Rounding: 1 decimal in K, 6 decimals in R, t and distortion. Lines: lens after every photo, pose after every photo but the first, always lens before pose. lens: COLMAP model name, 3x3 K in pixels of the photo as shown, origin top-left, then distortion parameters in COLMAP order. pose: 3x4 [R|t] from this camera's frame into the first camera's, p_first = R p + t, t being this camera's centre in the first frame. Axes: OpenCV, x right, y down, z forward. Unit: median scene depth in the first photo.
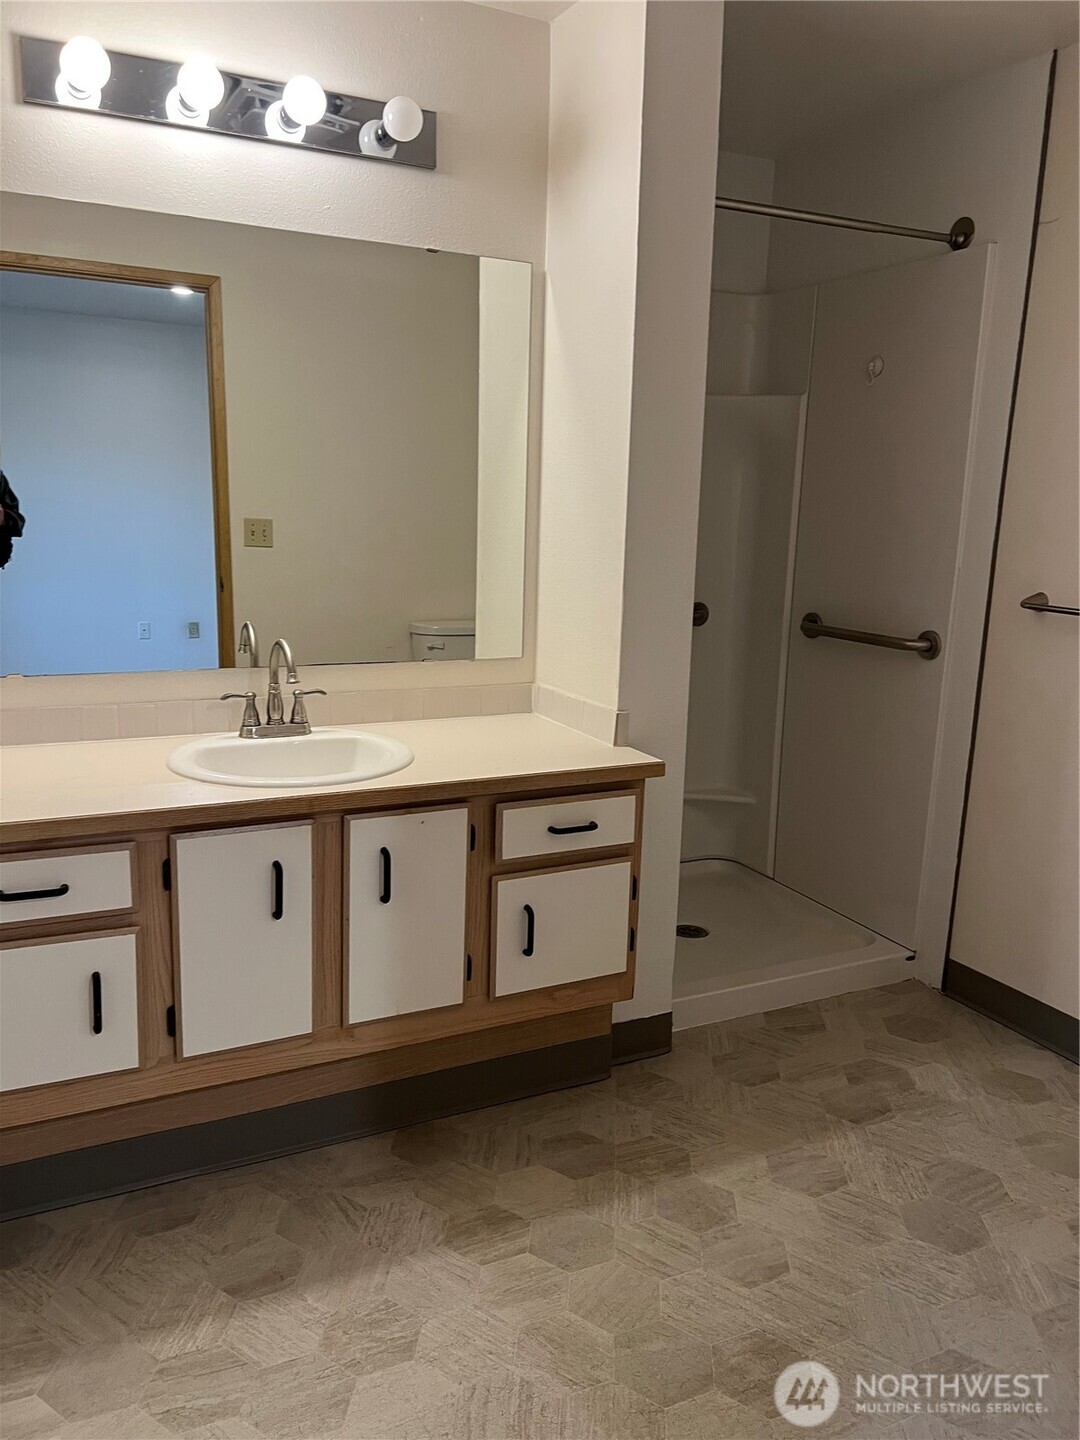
lens RADIAL K [[1069.4, 0, 534.8], [0, 1069.4, 723.5], [0, 0, 1]] dist [0.074796, -0.105938]
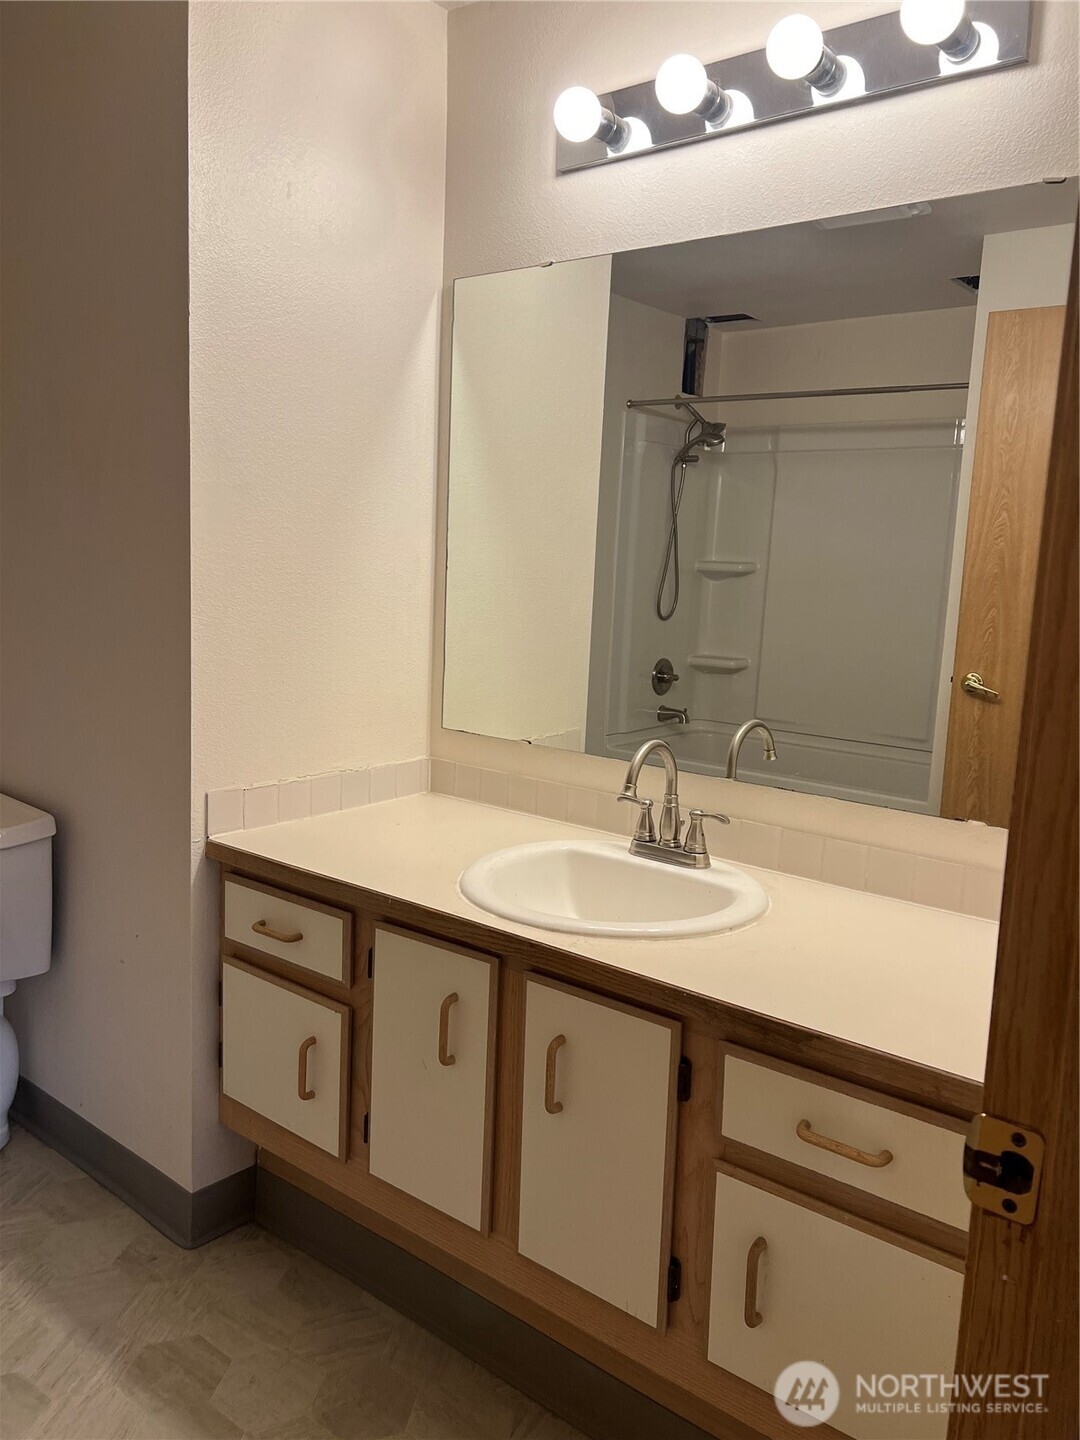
lens RADIAL K [[1069.4, 0, 534.8], [0, 1069.4, 723.5], [0, 0, 1]] dist [0.074796, -0.105938]
pose [[0.466404, 0.129109, -0.875099, 0.444383], [-0.210518, 0.977068, 0.031953, -0.104043], [0.859157, 0.169321, 0.482888, 0.590866]]
